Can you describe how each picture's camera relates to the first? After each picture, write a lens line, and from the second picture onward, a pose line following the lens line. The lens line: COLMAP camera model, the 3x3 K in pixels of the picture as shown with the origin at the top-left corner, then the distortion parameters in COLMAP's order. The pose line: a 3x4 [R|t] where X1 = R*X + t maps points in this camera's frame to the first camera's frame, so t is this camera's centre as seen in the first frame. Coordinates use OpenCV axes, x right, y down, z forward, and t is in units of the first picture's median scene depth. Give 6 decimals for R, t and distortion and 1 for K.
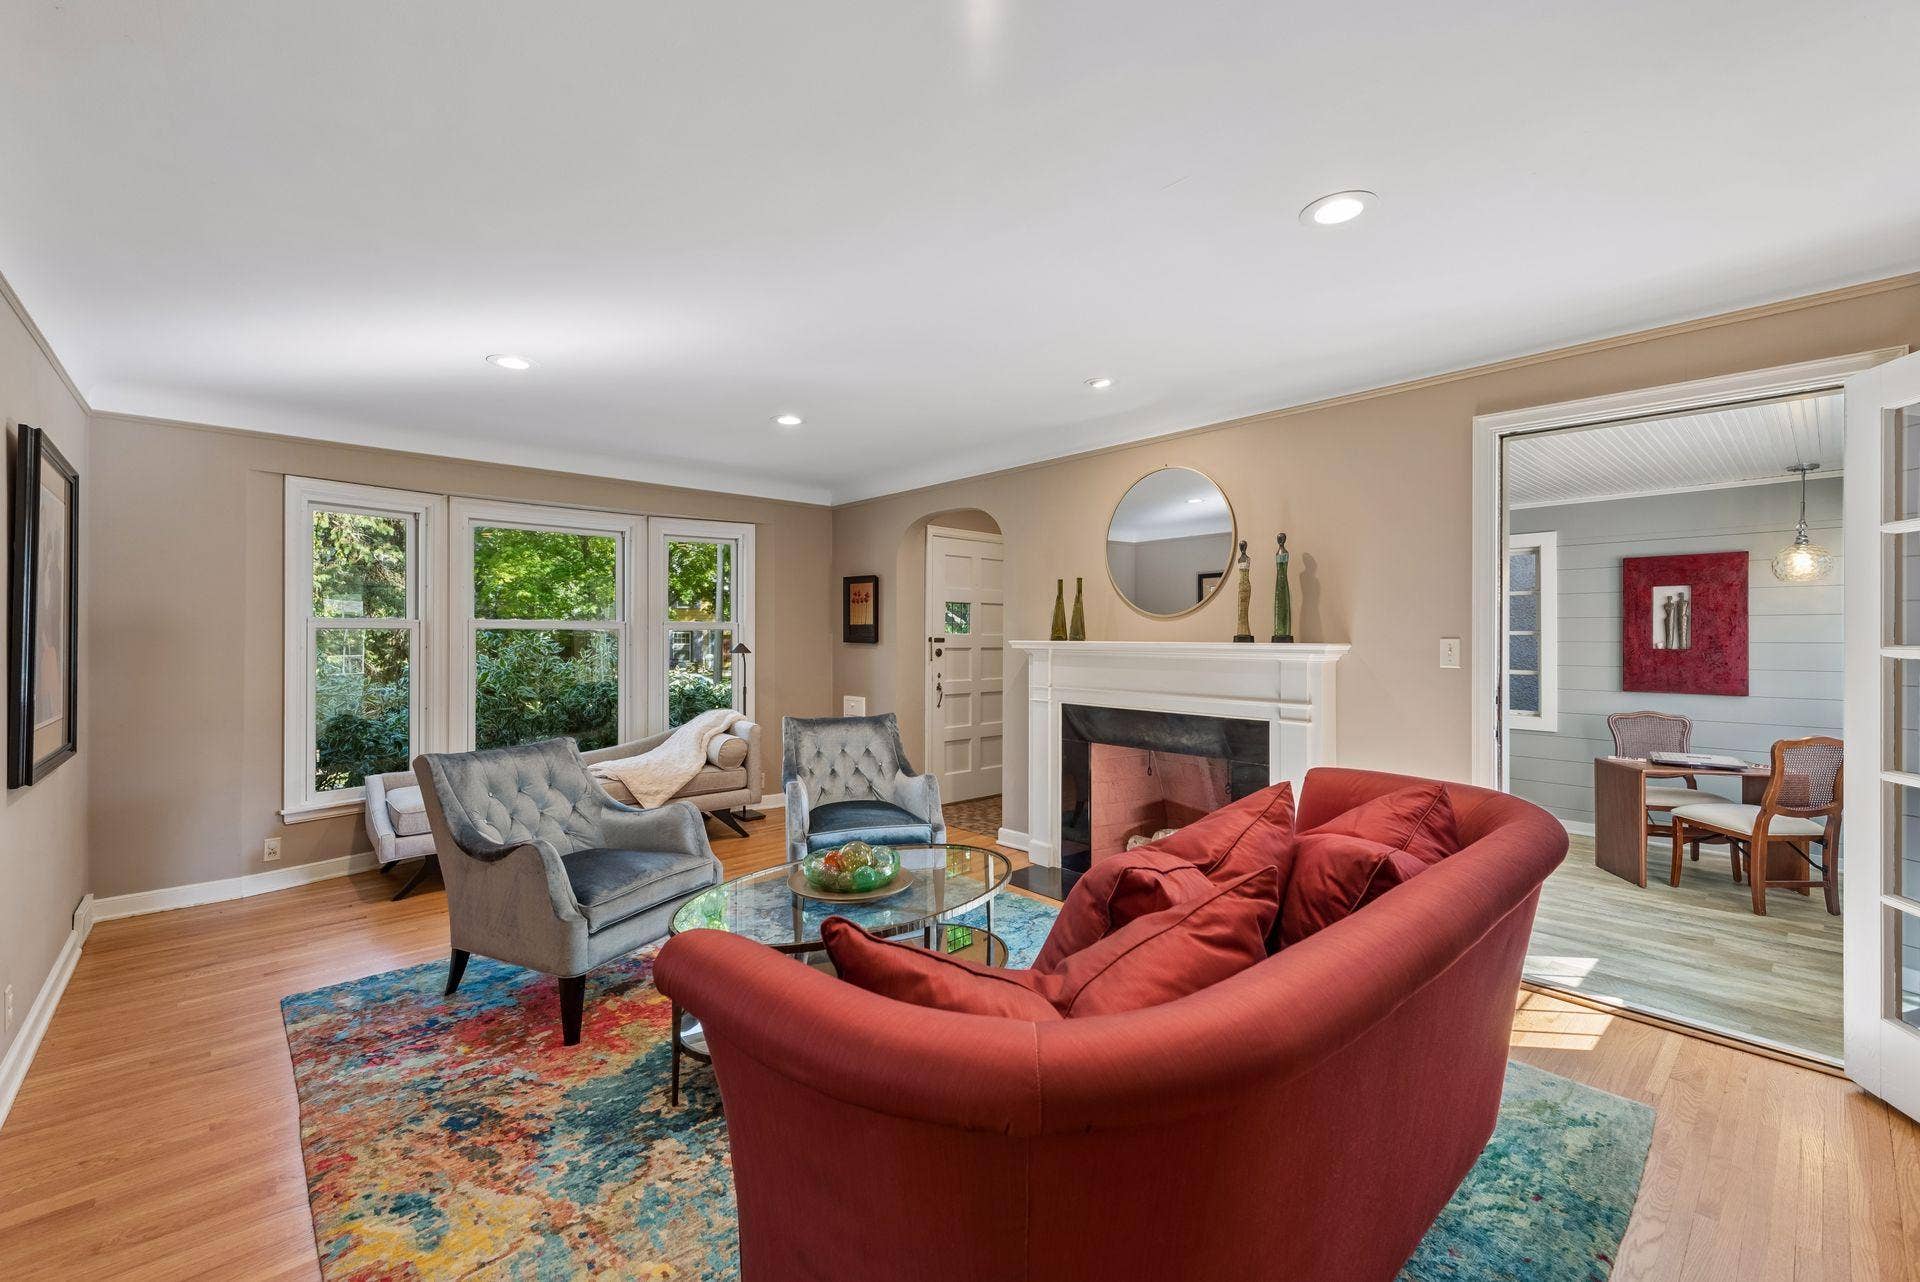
lens RADIAL K [[804.9, 0, 953.7], [0, 804.9, 637.8], [0, 0, 1]] dist [0.023379, 0.000258]
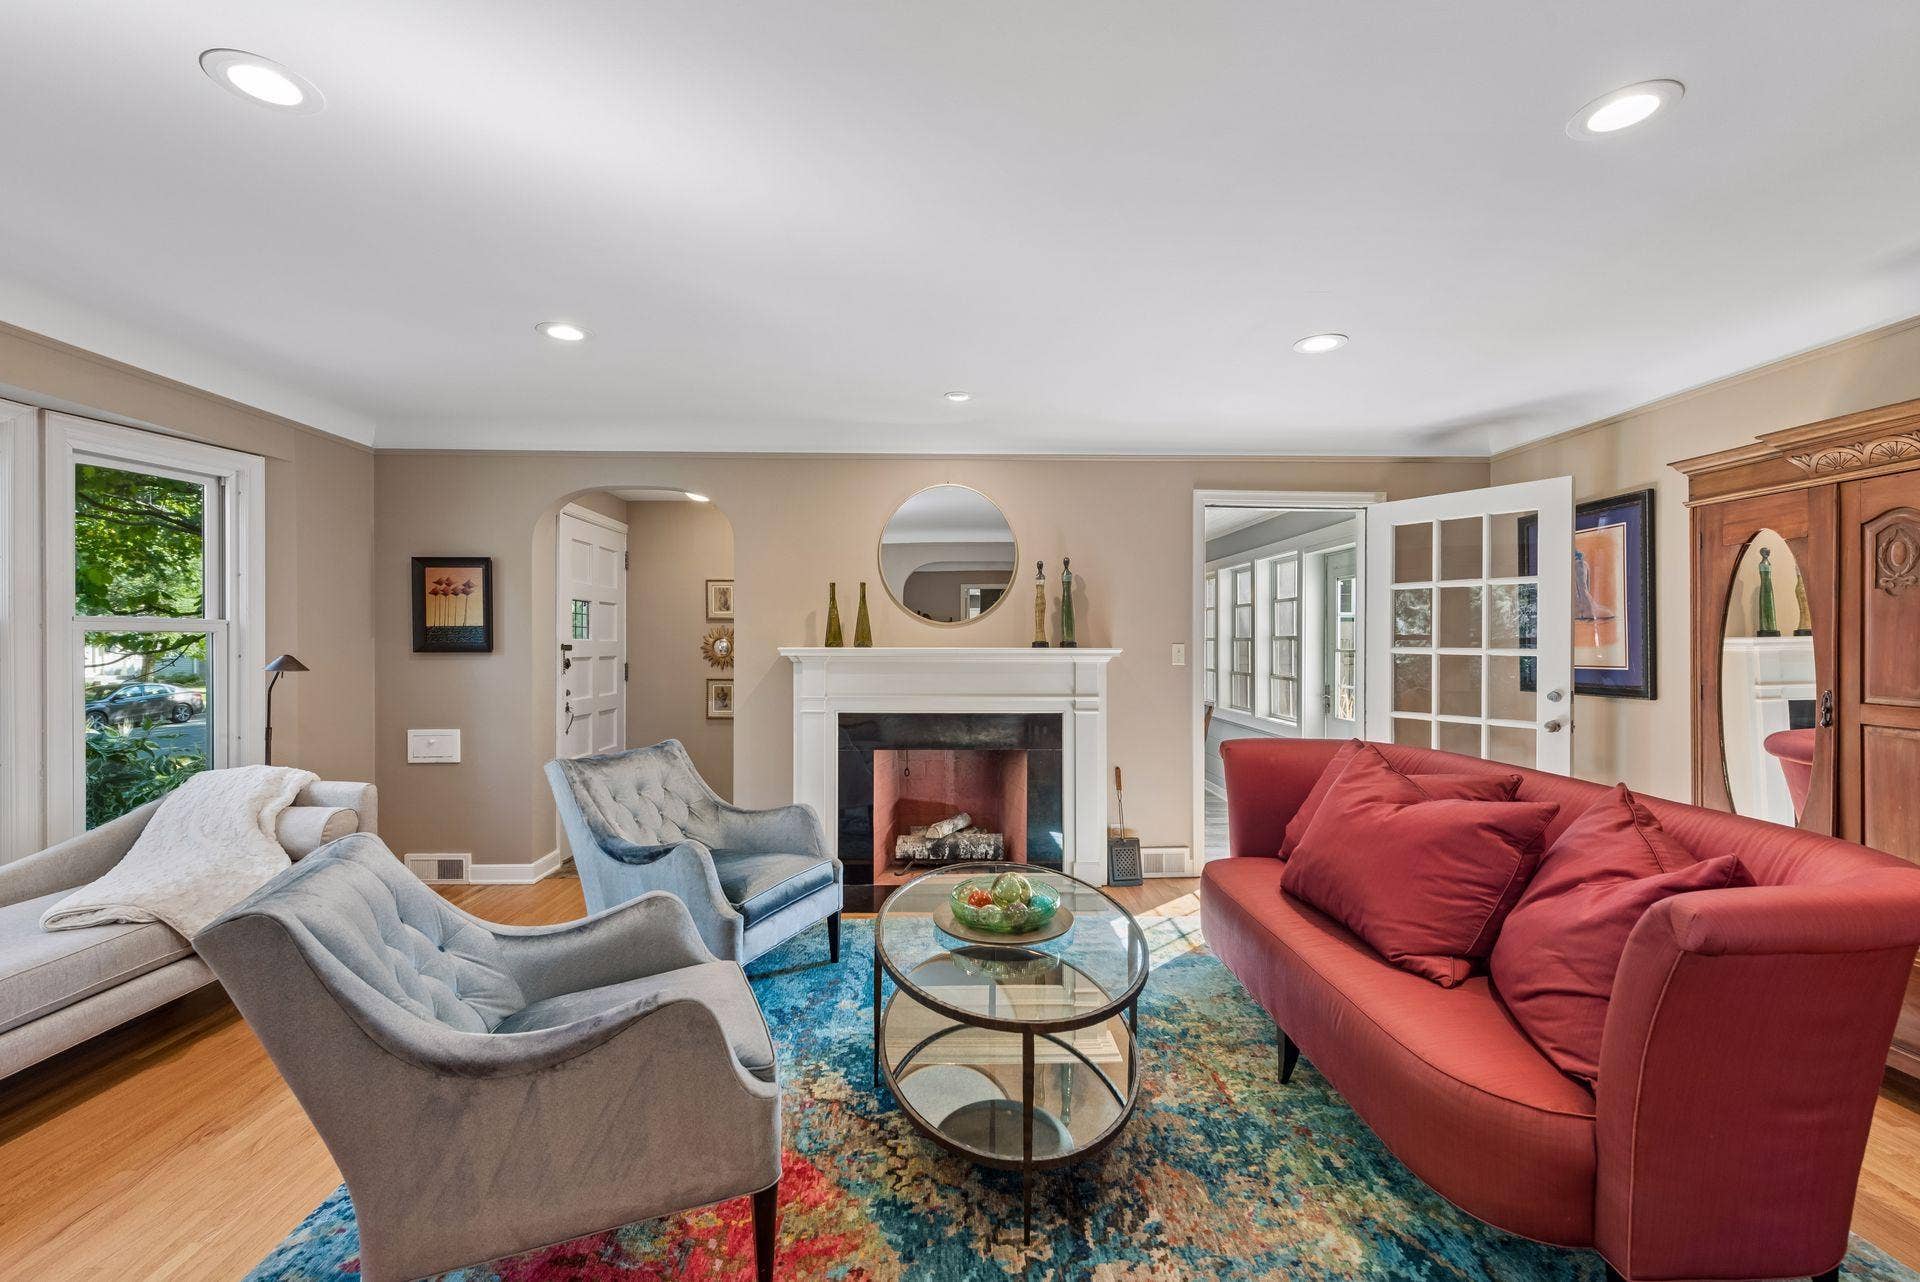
lens RADIAL K [[804.9, 0, 956.8], [0, 804.9, 640.3], [0, 0, 1]] dist [0.023379, 0.000258]
pose [[0.650497, -0.001158, 0.759508, -0.505867], [0.002669, 0.999996, -0.000761, -0.003512], [-0.759504, 0.002522, 0.650497, 0.277184]]
